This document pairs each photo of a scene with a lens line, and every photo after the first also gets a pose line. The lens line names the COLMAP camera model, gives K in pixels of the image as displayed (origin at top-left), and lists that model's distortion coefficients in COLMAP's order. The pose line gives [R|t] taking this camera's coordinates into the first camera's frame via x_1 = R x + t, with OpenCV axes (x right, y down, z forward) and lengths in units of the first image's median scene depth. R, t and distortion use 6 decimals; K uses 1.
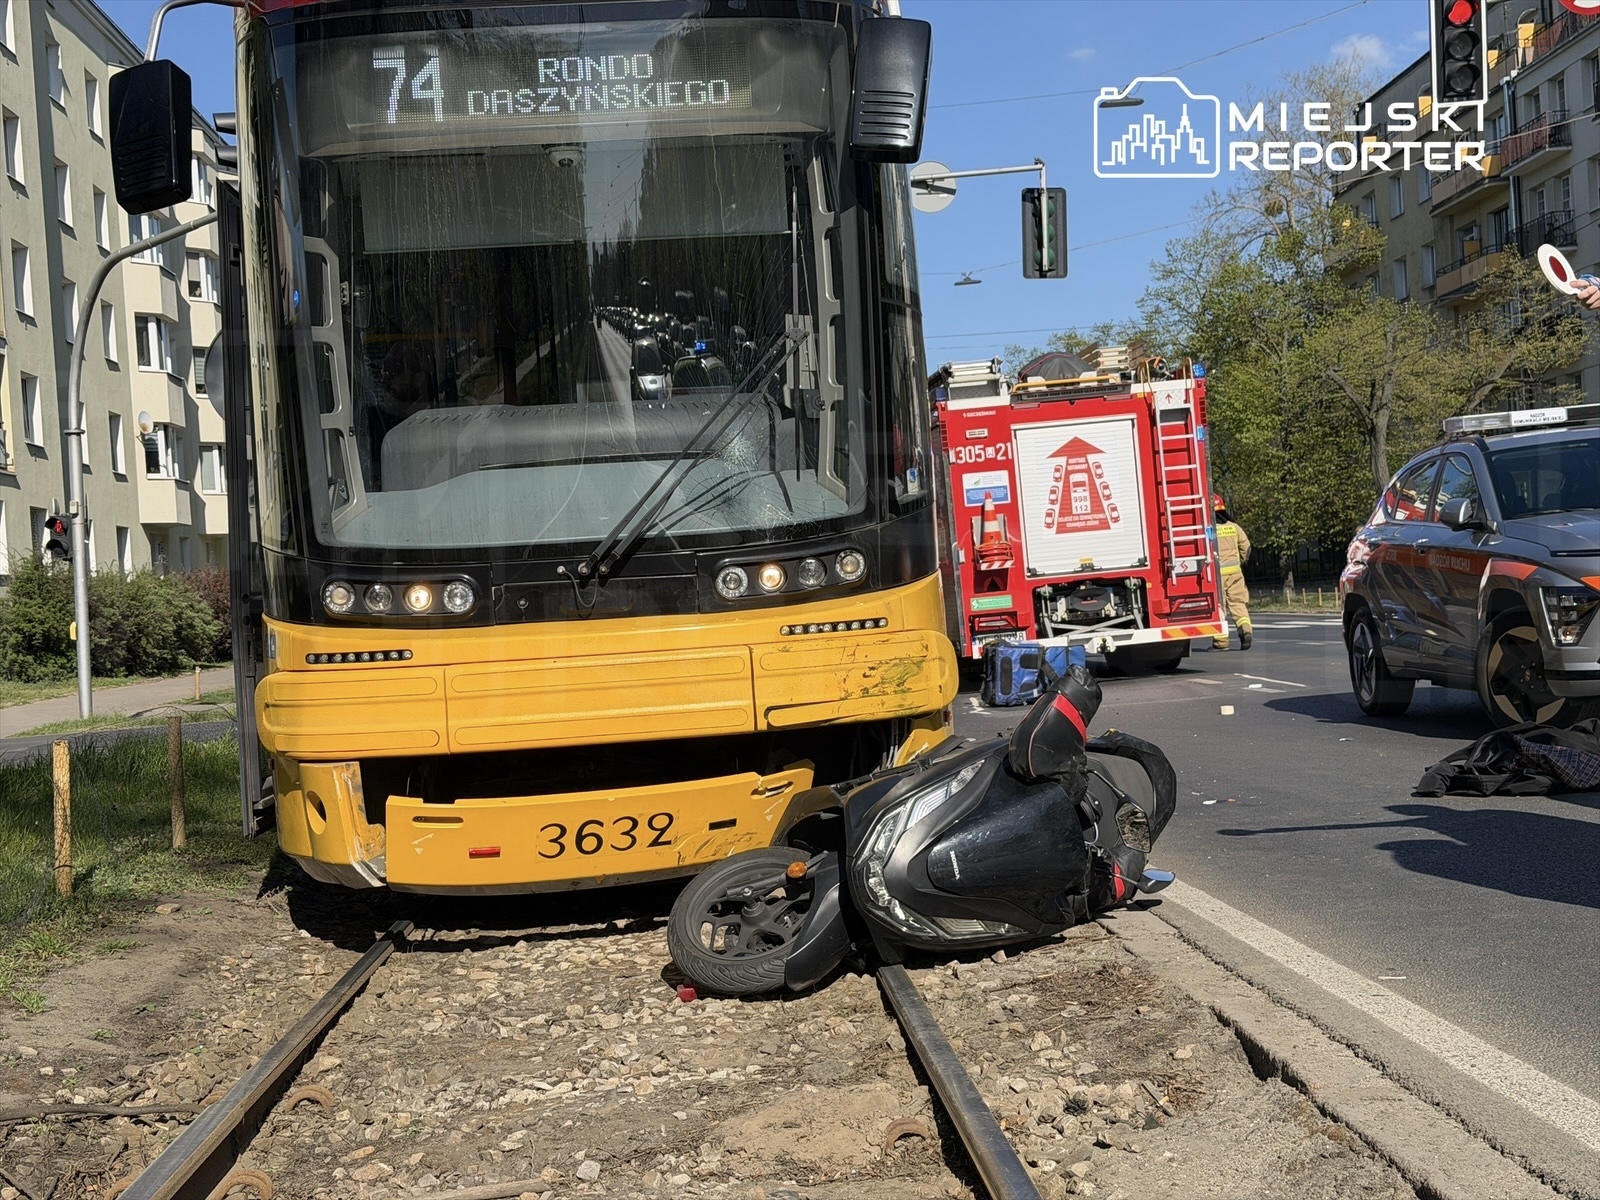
lens RADIAL K [[2247.0, 0, 775.4], [0, 2247.0, 612.8], [0, 0, 1]] dist [0.125645, -0.073476]
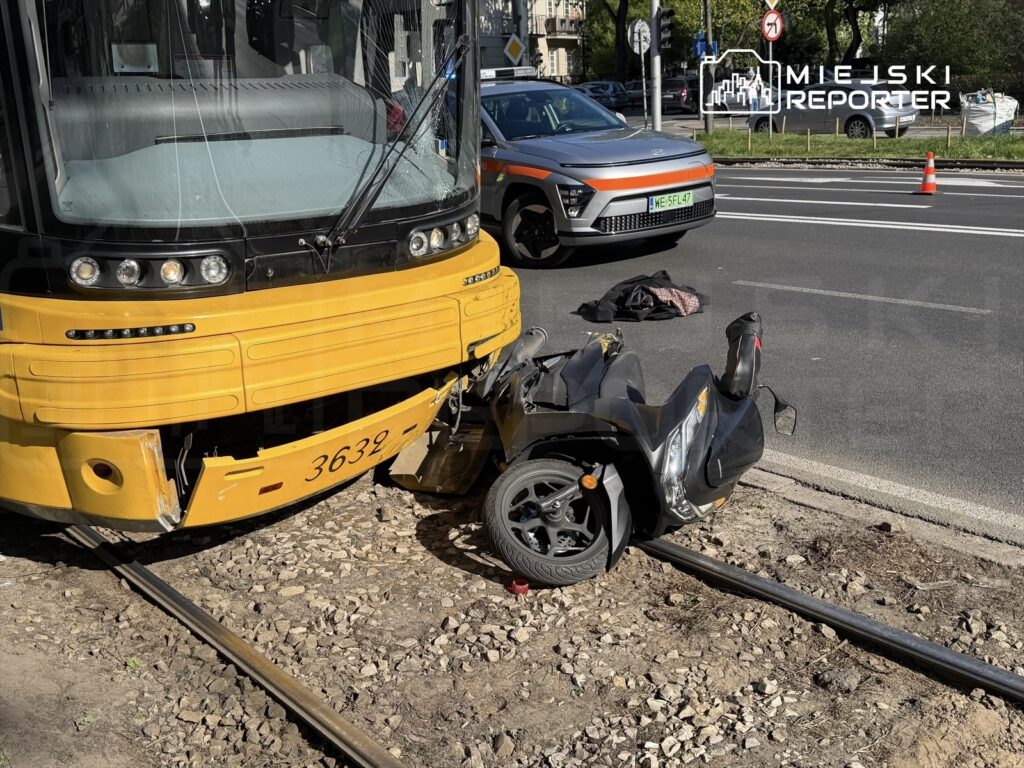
lens RADIAL K [[1112.6, 0, 499.4], [0, 1112.6, 386.6], [0, 0, 1]] dist [0.183519, -0.390069]
pose [[0.804280, -0.123853, 0.581200, -0.236110], [-0.007029, 0.975988, 0.217709, -0.048002], [-0.594209, -0.179185, 0.784097, 0.305961]]
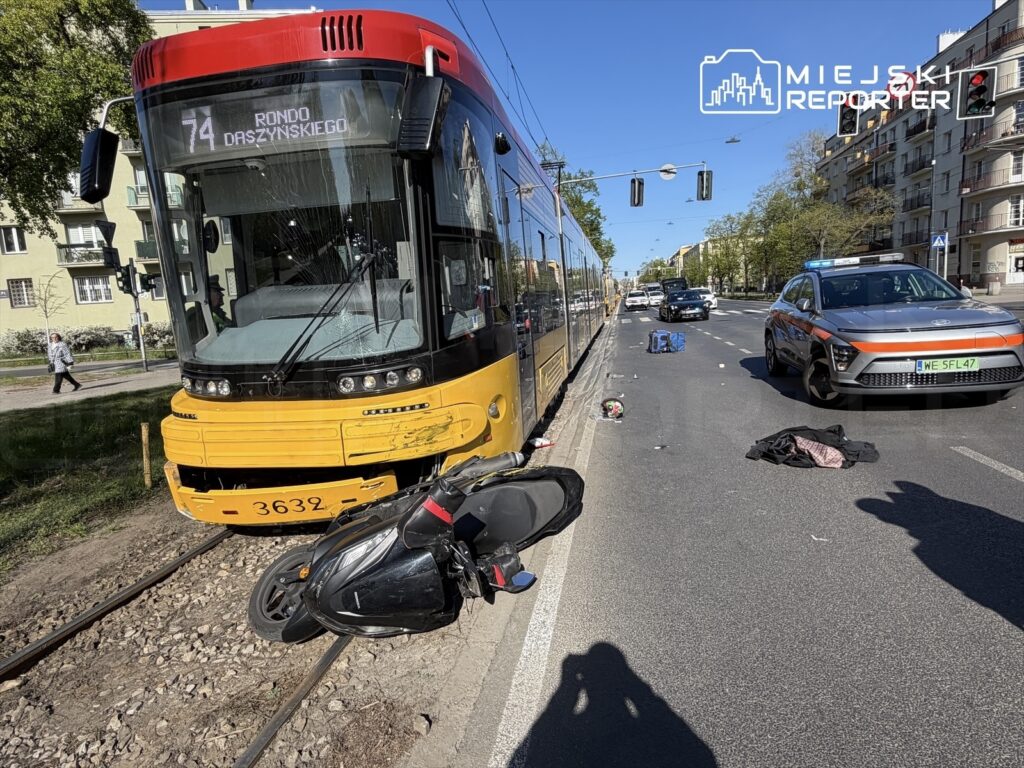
lens RADIAL K [[586.6, 0, 508.7], [0, 586.6, 385.2], [0, 0, 1]] dist [0.000838, -0.000370]
pose [[0.973541, 0.037496, -0.225417, 0.155219], [-0.002267, 0.987983, 0.154547, -0.061533], [0.228503, -0.149947, 0.961926, 0.353477]]
